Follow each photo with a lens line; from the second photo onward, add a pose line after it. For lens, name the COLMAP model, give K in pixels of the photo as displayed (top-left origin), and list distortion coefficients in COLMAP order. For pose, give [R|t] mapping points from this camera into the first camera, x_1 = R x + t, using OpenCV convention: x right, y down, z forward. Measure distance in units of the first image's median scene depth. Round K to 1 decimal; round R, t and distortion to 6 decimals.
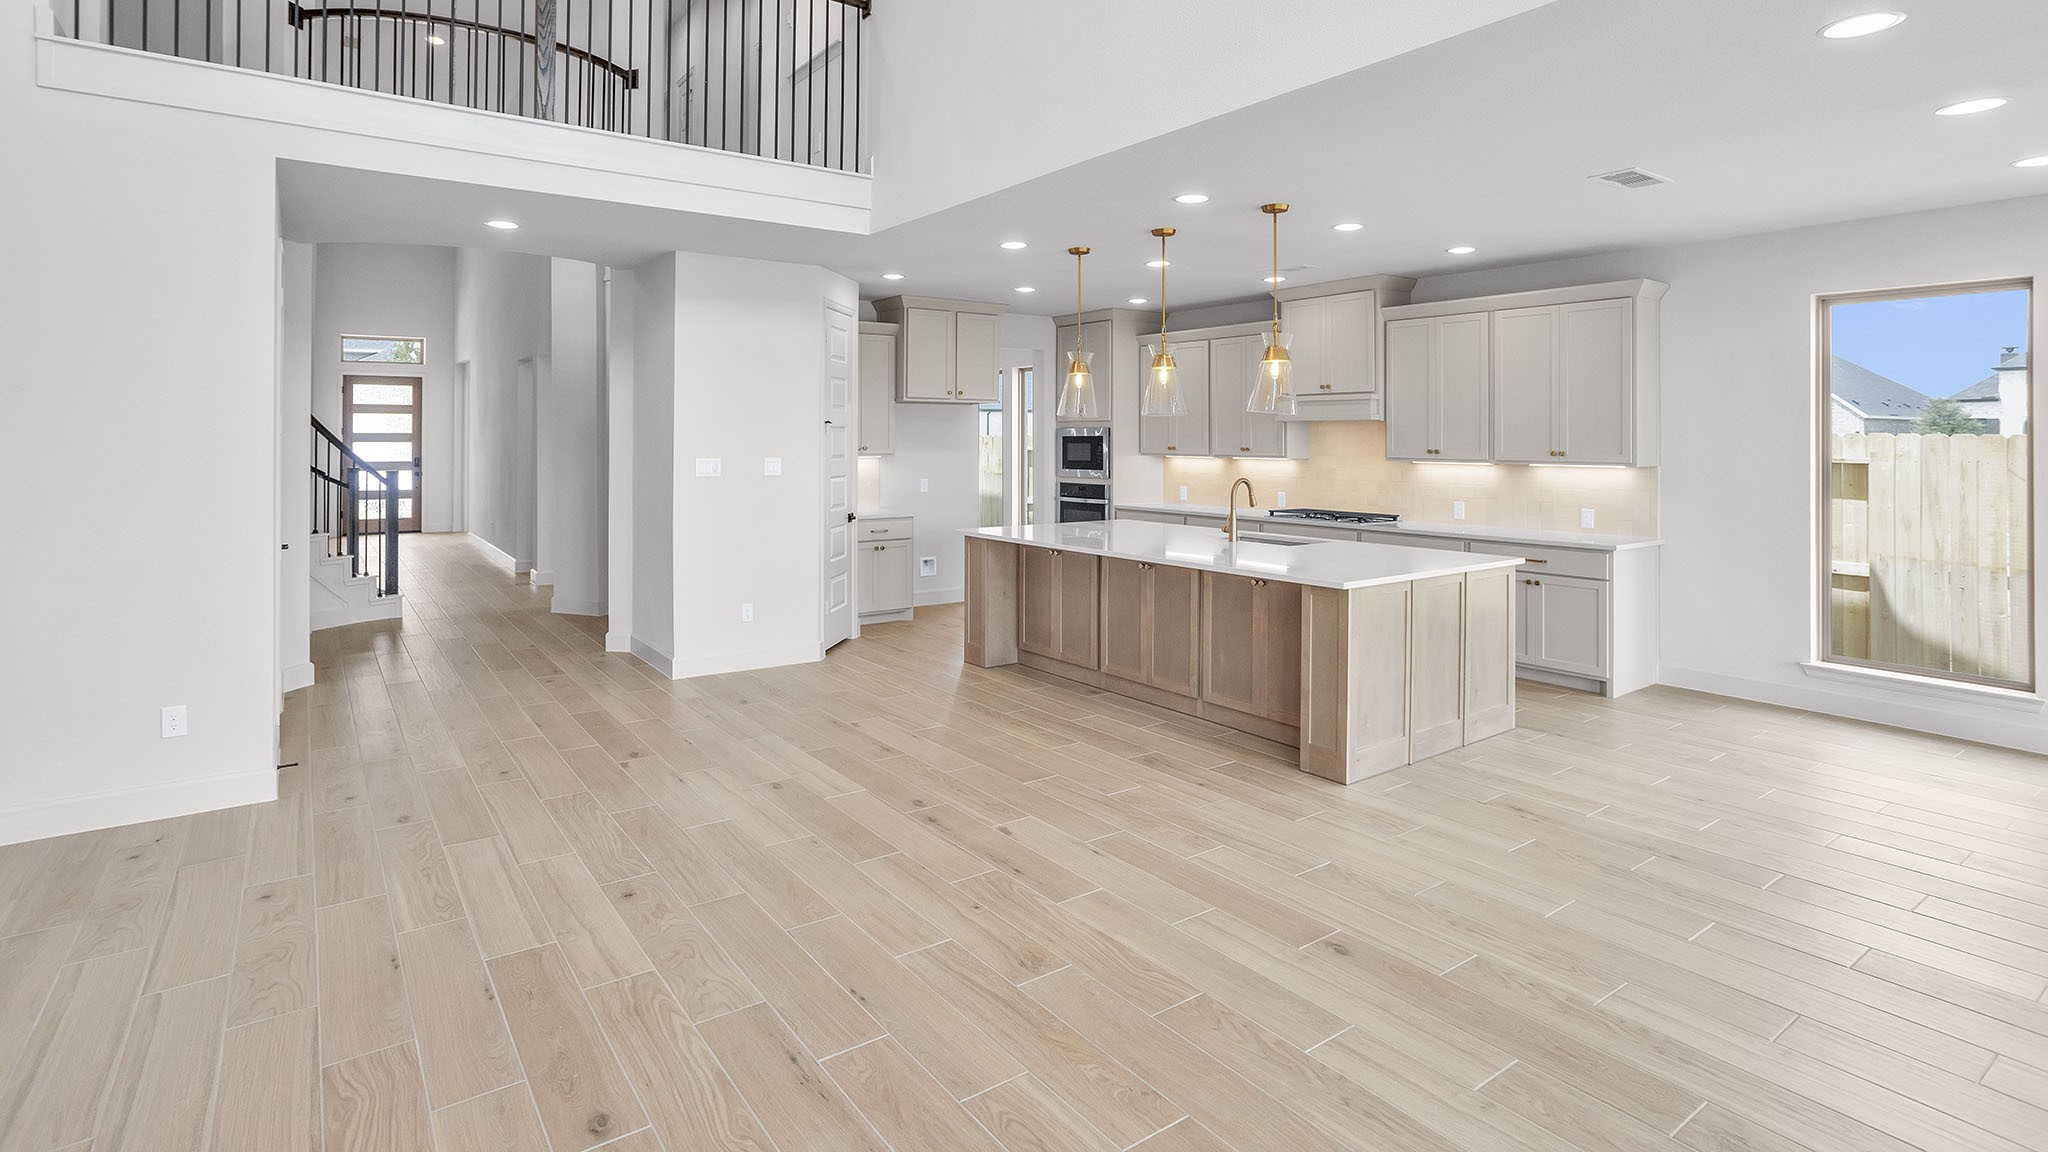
lens RADIAL K [[1001.6, 0, 1005.1], [0, 1001.6, 456.3], [0, 0, 1]] dist [-0.058159, 0.031642]
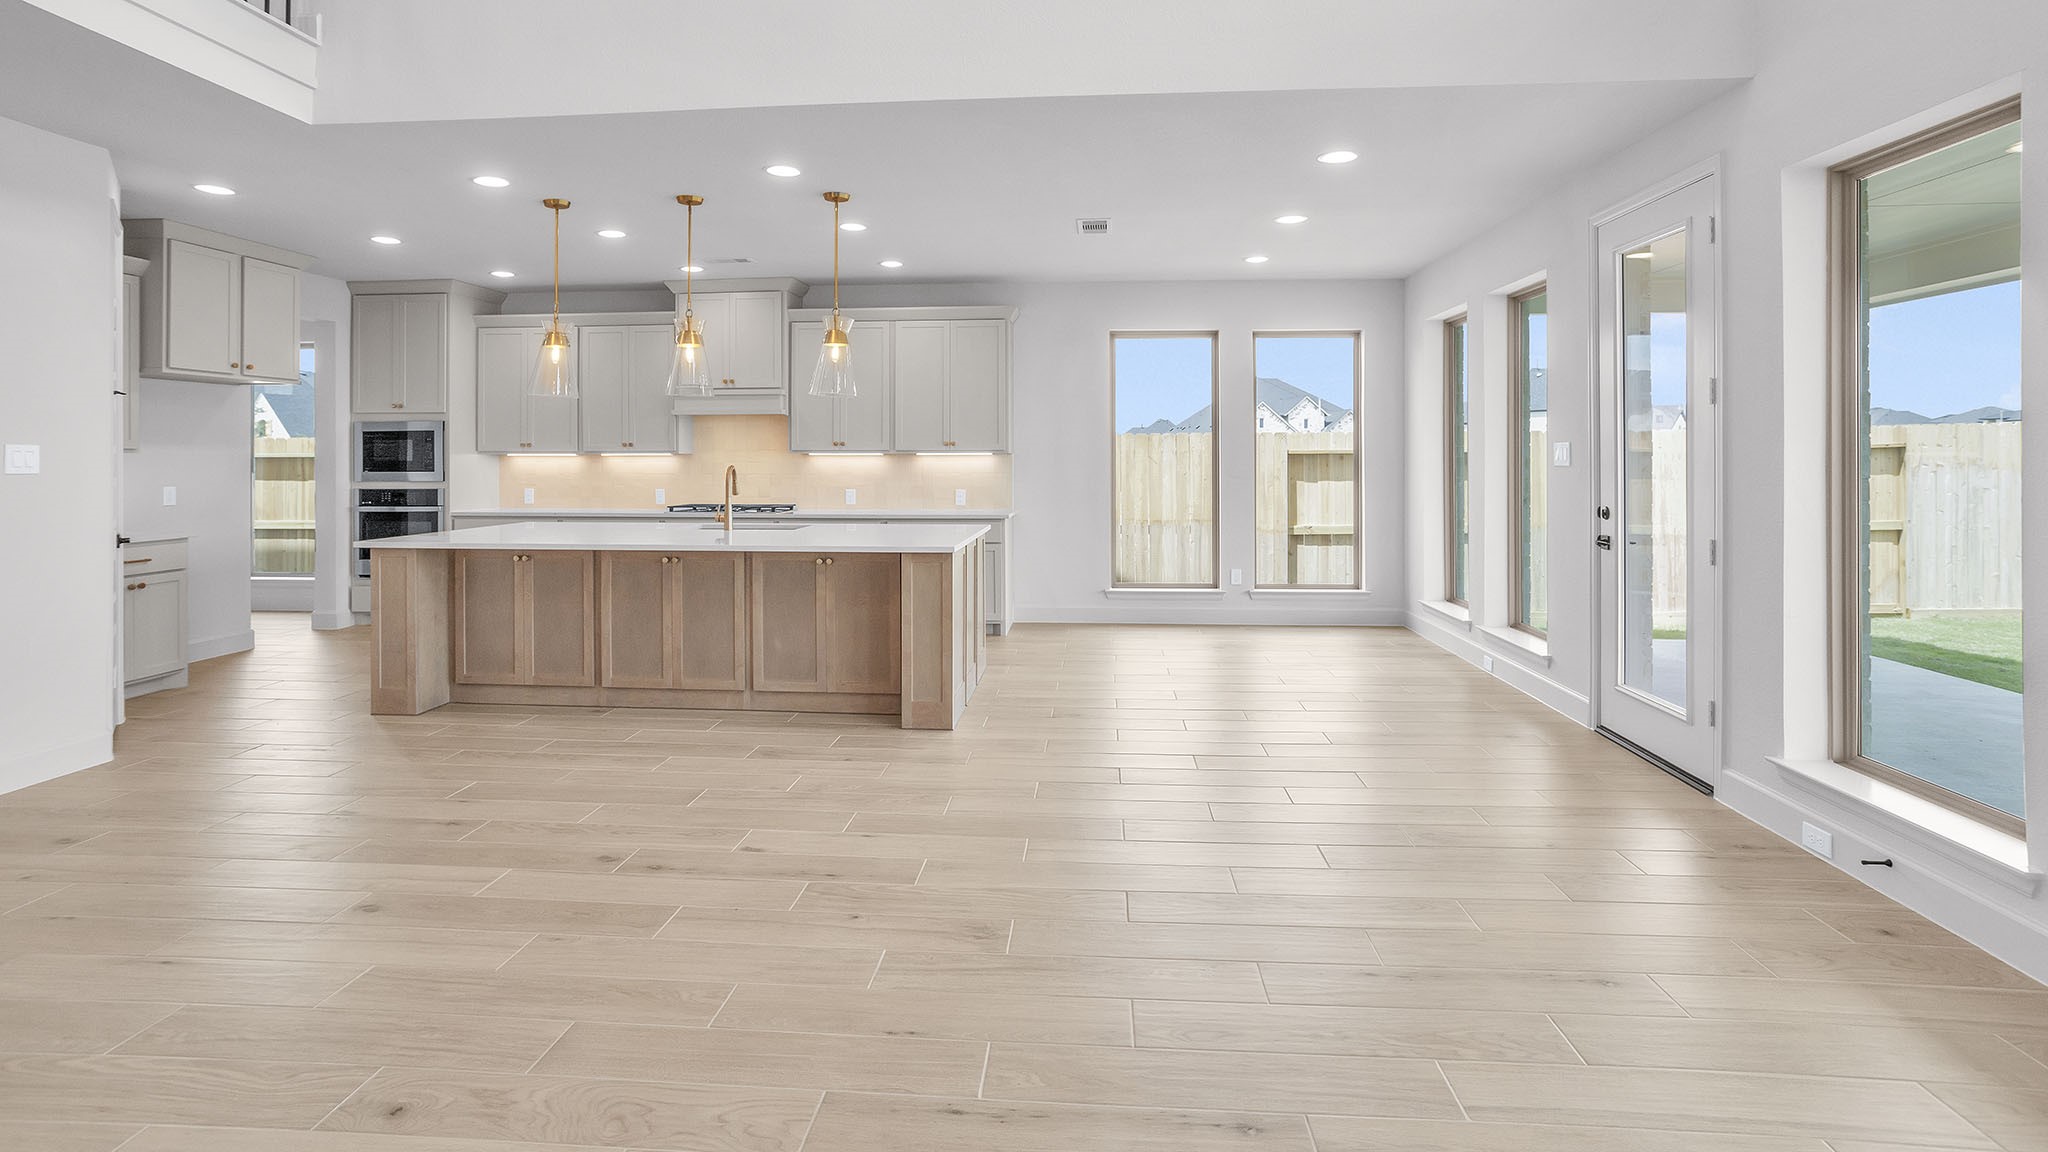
lens RADIAL K [[971.8, 0, 1026.1], [0, 971.8, 469.7], [0, 0, 1]] dist [-0.058890, 0.029340]
pose [[0.646794, -0.014582, 0.762526, -0.267467], [0.016699, 0.999848, 0.004956, 0.023340], [-0.762482, 0.009528, 0.646939, 0.147030]]
